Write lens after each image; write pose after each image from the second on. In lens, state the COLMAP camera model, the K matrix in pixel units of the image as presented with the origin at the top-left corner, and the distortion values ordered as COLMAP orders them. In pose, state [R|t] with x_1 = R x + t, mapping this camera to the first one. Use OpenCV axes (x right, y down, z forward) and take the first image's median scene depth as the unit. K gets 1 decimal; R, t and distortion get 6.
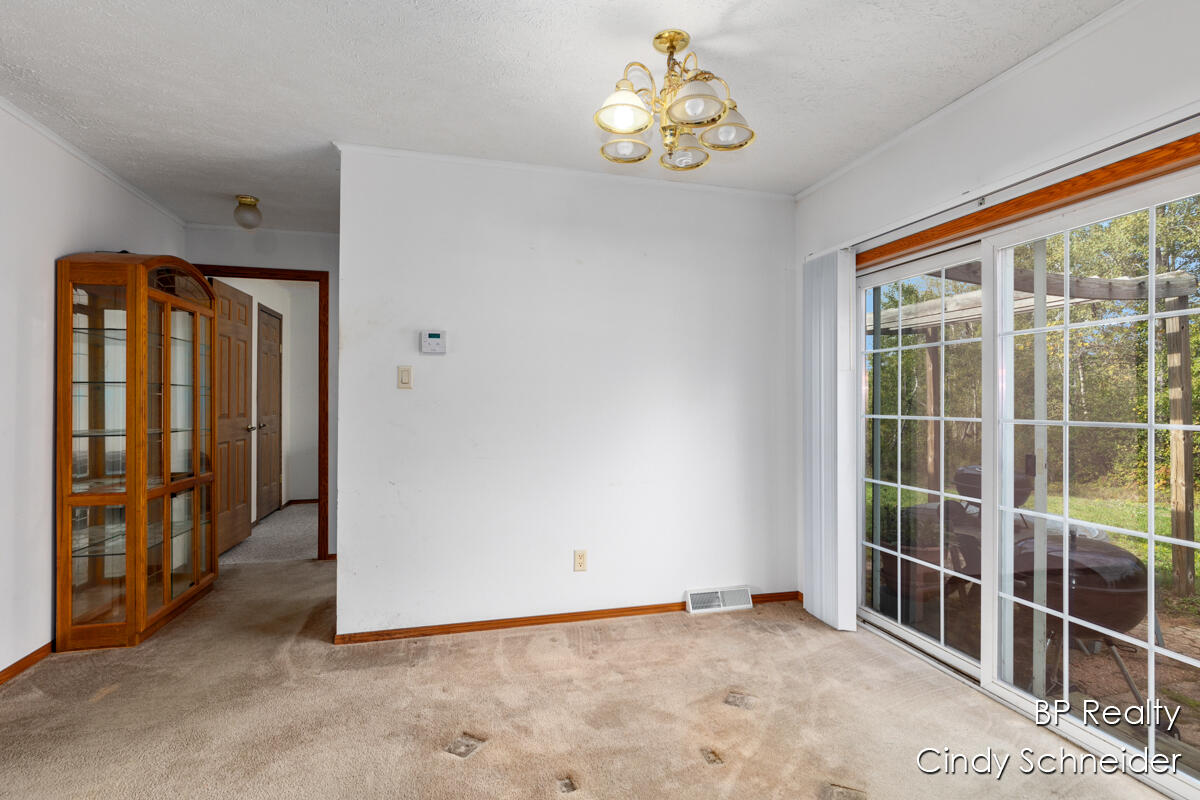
lens RADIAL K [[577.6, 0, 621.6], [0, 577.6, 402.0], [0, 0, 1]] dist [-0.006000, -0.000735]
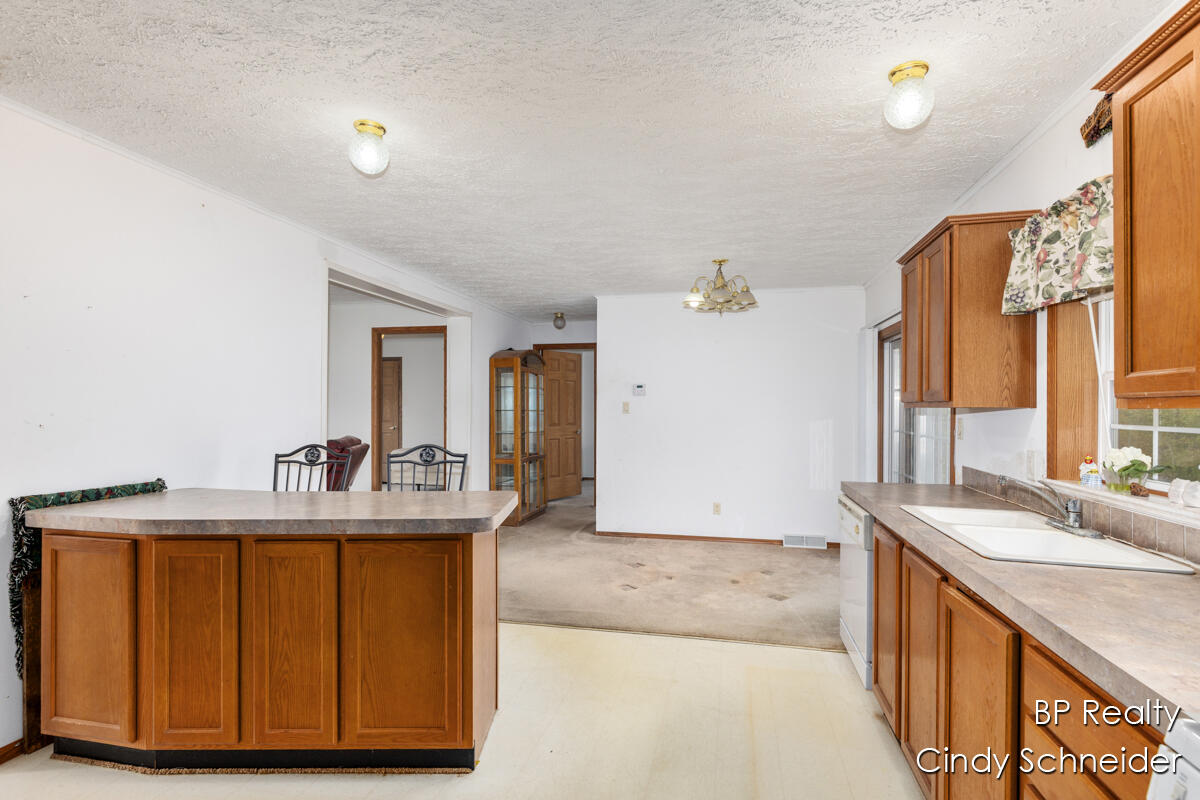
lens RADIAL K [[577.6, 0, 621.6], [0, 577.6, 402.0], [0, 0, 1]] dist [-0.006000, -0.000735]
pose [[0.891880, -0.005644, -0.452238, 0.566902], [0.003123, 0.999975, -0.006322, -0.053926], [0.452262, 0.004226, 0.891875, -0.873574]]
